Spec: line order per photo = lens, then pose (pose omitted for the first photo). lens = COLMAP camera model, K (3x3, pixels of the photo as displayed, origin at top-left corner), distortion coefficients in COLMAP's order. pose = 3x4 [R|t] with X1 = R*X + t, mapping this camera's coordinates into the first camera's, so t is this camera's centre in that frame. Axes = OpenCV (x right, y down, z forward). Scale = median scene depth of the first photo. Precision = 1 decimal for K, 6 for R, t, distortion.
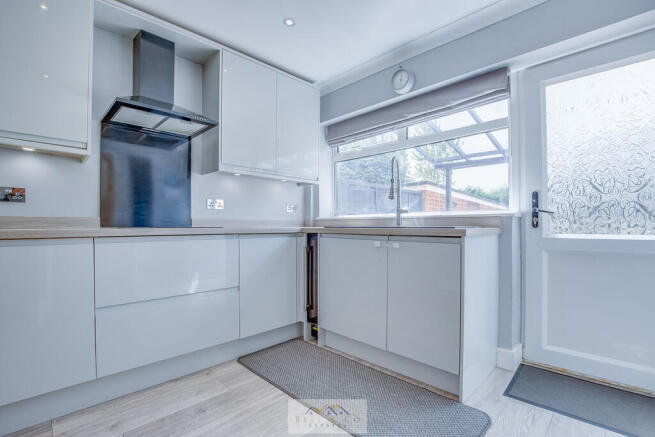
lens RADIAL K [[318.3, 0, 326.8], [0, 318.3, 222.6], [0, 0, 1]] dist [-0.025012, -0.000111]
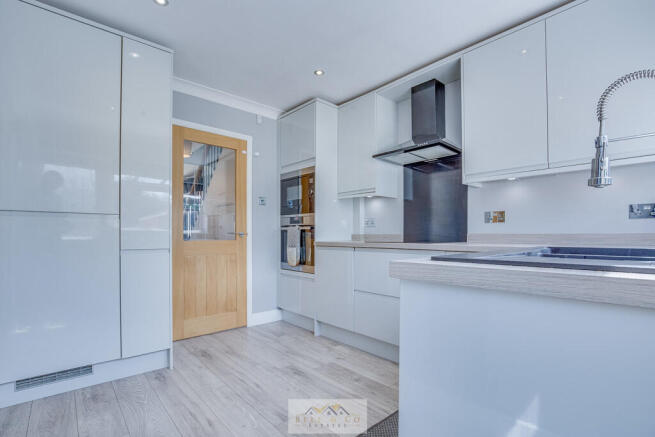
lens RADIAL K [[318.3, 0, 313.4], [0, 318.3, 234.3], [0, 0, 1]] dist [-0.025012, -0.000111]
pose [[-0.116379, -0.009812, -0.993156, 0.799598], [-0.006230, 0.999939, -0.009149, 0.001260], [0.993185, 0.005122, -0.116433, 0.817413]]
